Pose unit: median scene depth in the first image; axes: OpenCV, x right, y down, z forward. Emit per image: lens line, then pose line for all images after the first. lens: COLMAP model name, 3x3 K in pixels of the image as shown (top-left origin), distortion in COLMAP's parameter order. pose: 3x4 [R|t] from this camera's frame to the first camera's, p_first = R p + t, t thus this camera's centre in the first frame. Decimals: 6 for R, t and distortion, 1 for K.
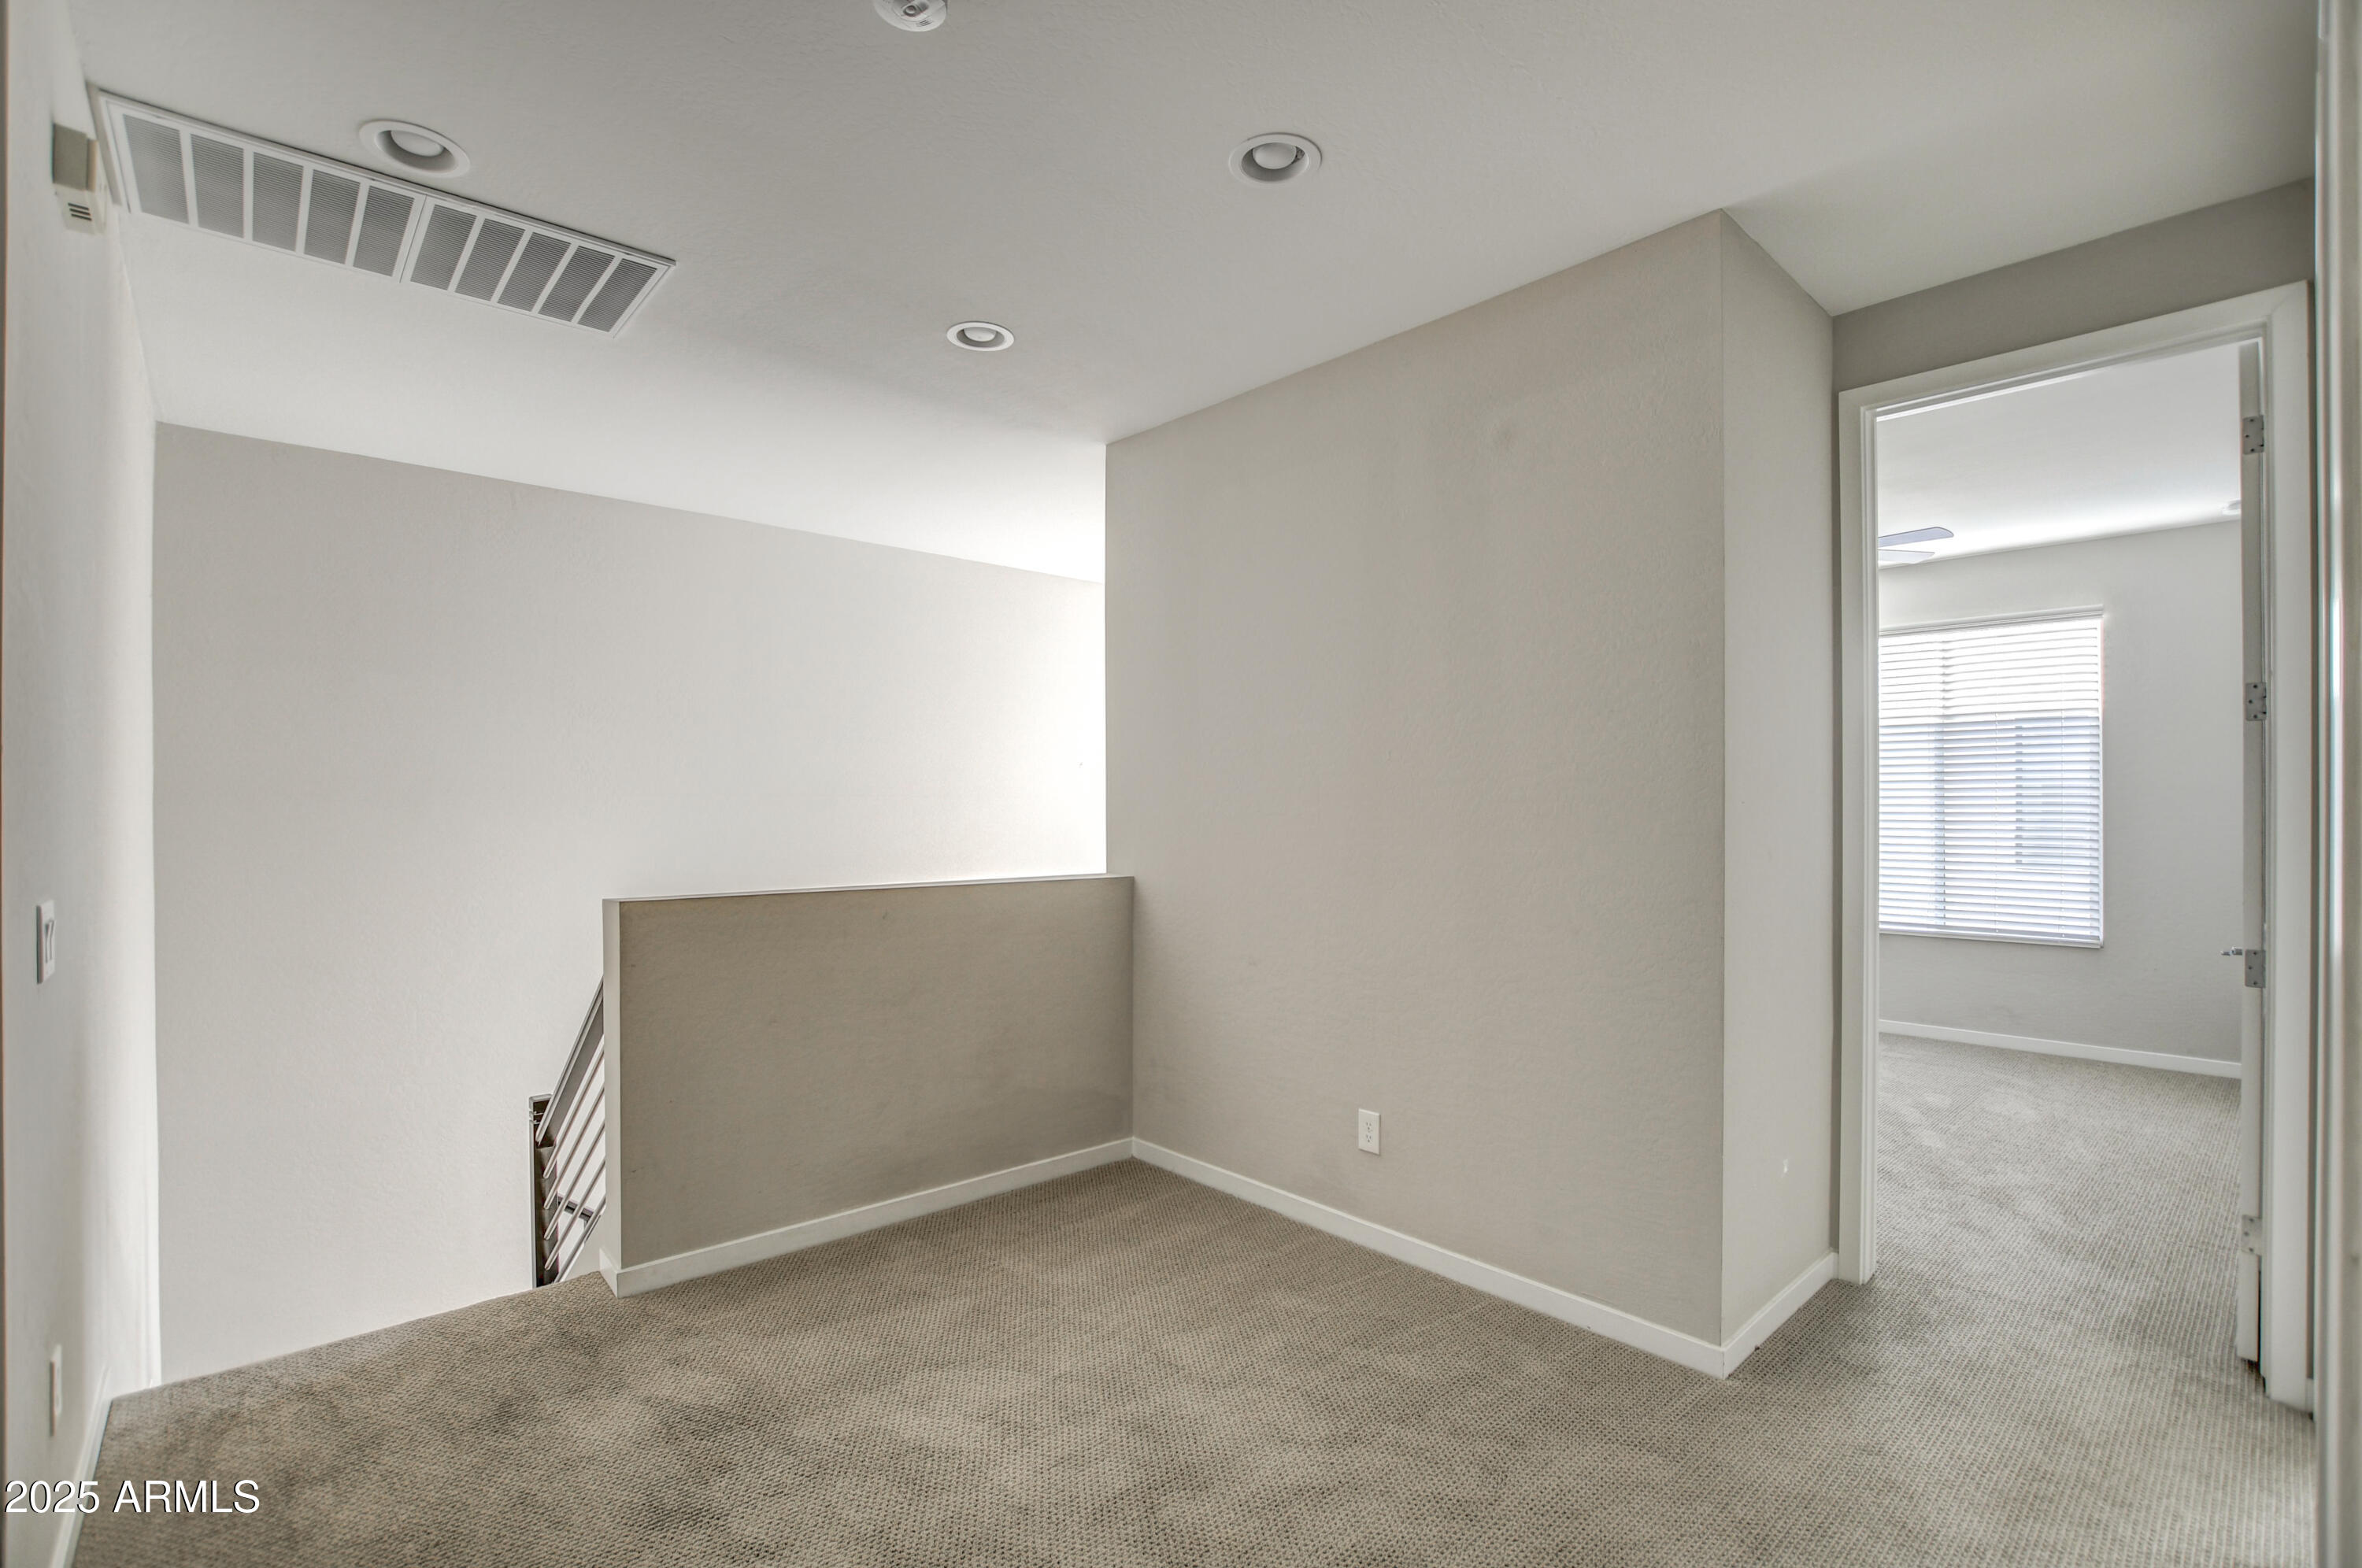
lens RADIAL K [[1058.2, 0, 1178.7], [0, 1058.2, 789.9], [0, 0, 1]] dist [-0.031039, 0.003446]
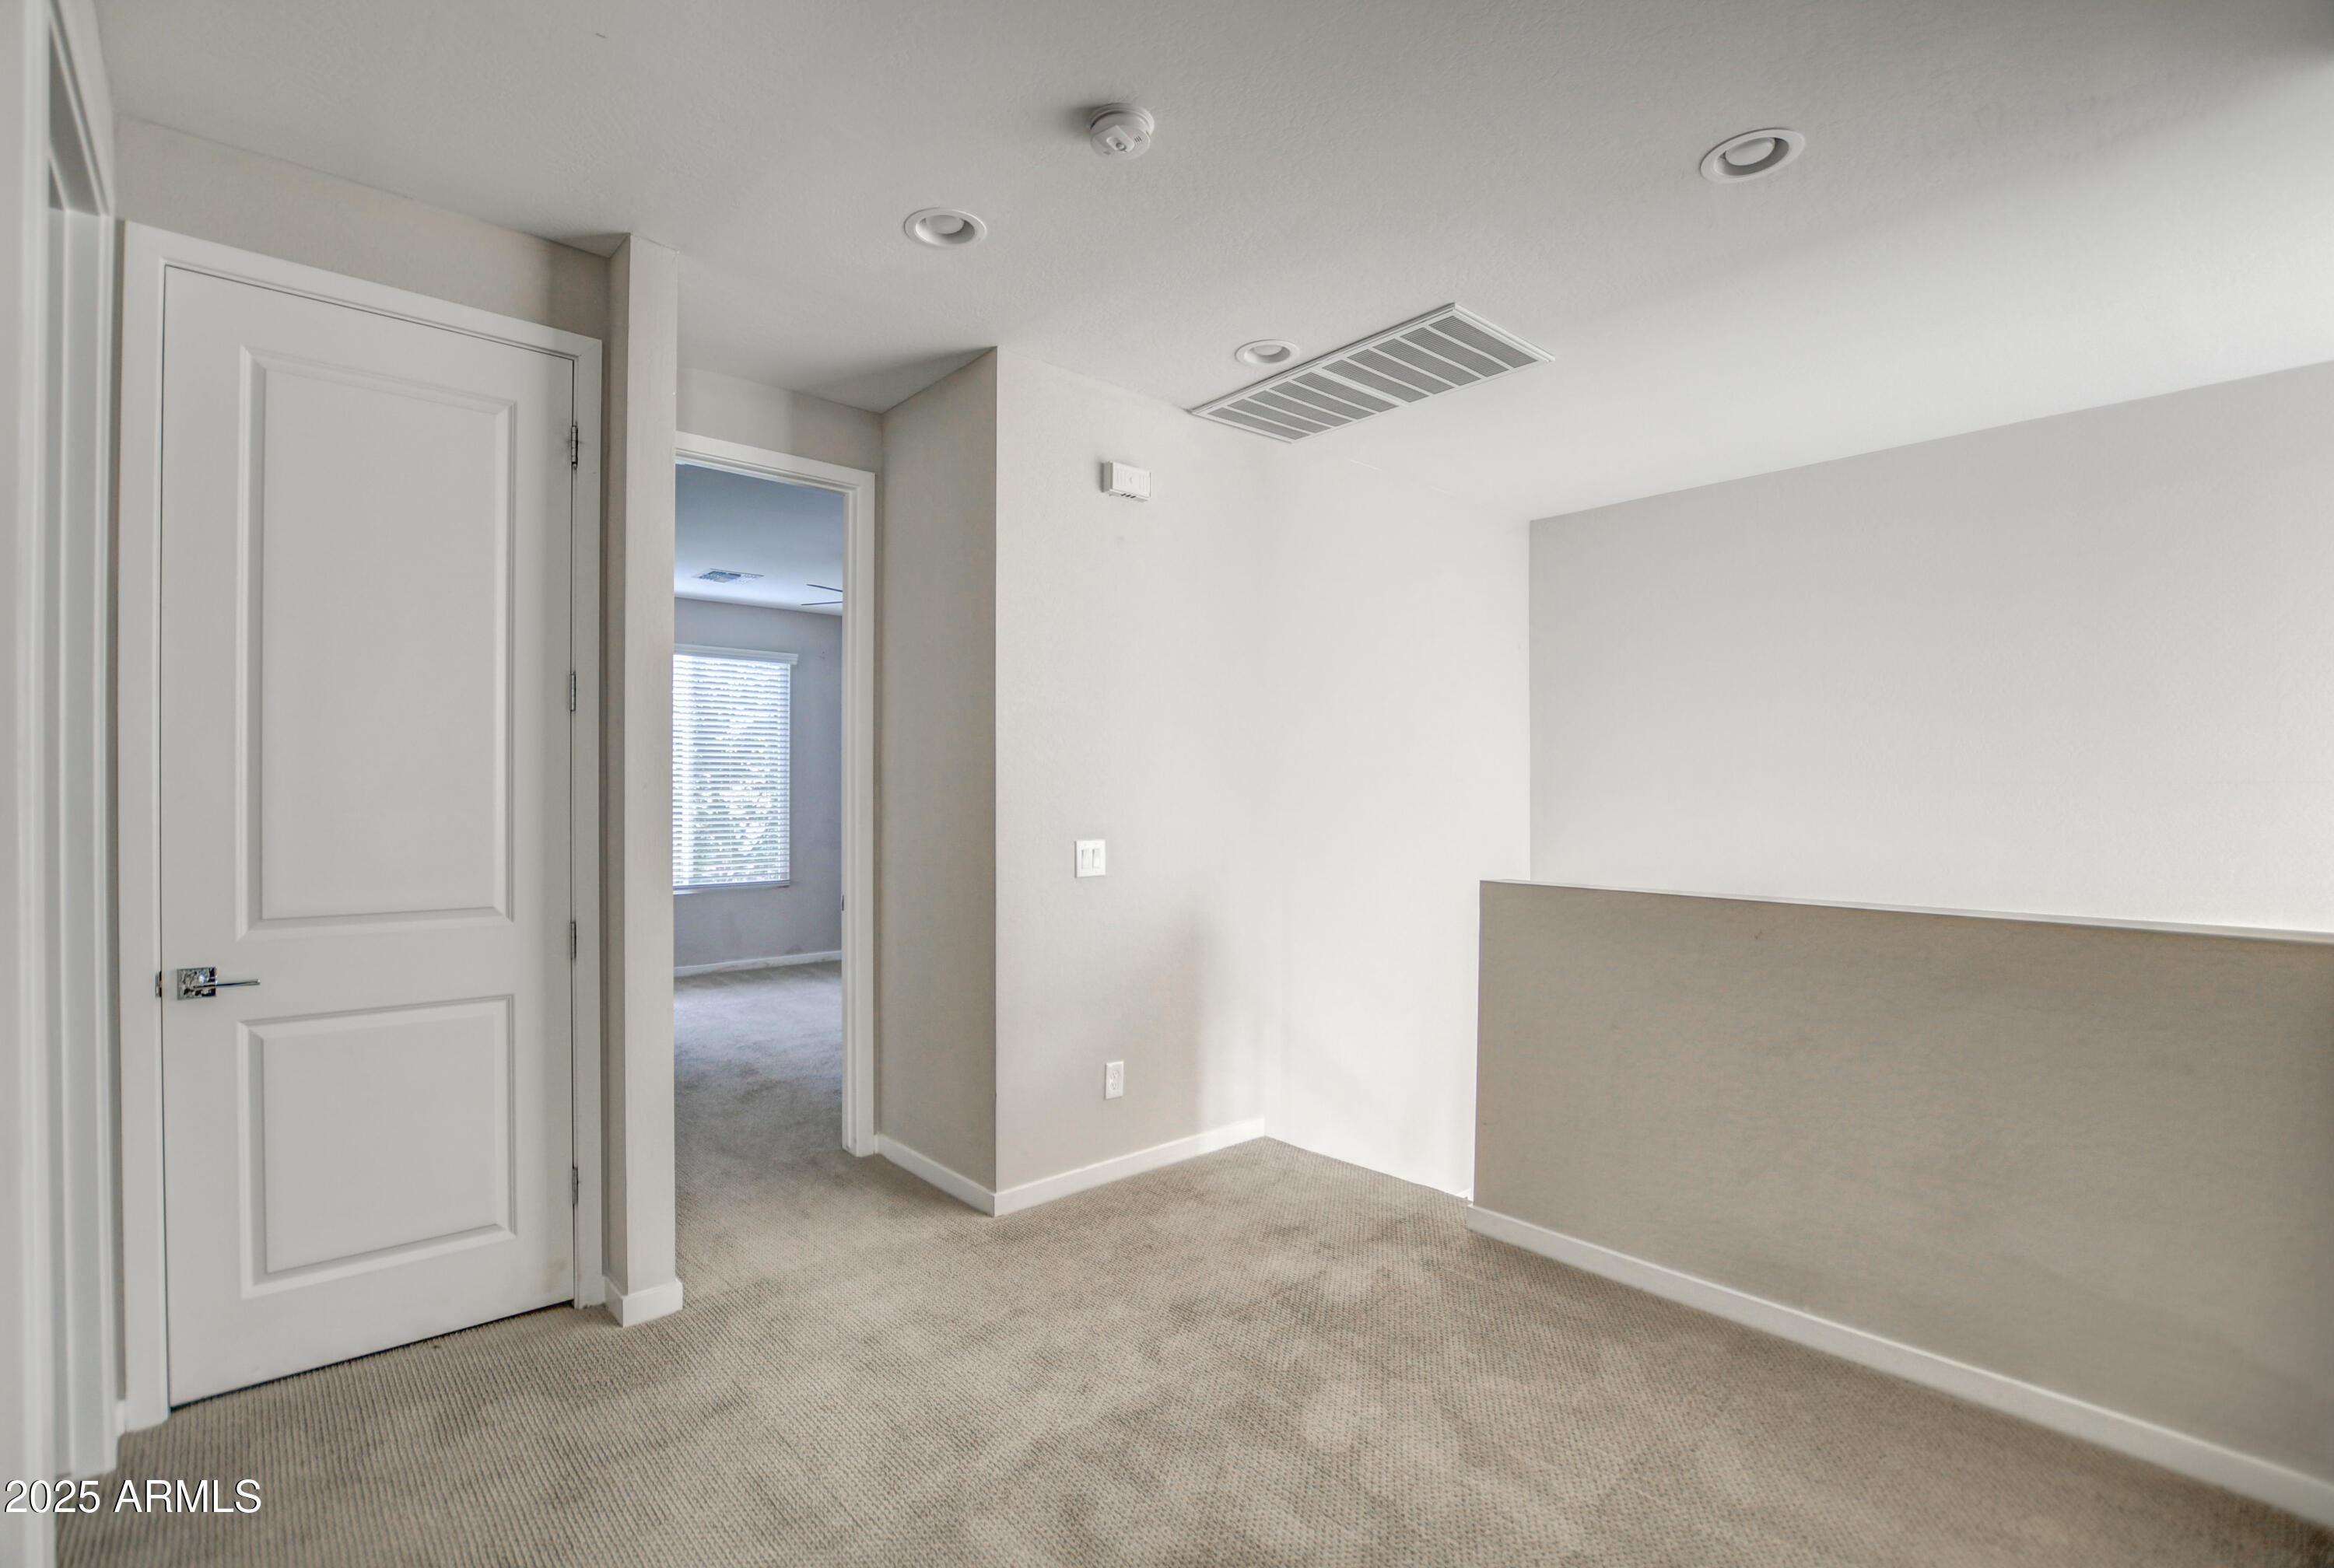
lens RADIAL K [[1071.2, 0, 1168.7], [0, 1071.2, 799.4], [0, 0, 1]] dist [0.000454, 0.000036]
pose [[-0.001493, -0.005373, -0.999984, 0.707434], [0.004313, 0.999976, -0.005379, 0.027791], [0.999990, -0.004320, -0.001470, 0.756434]]
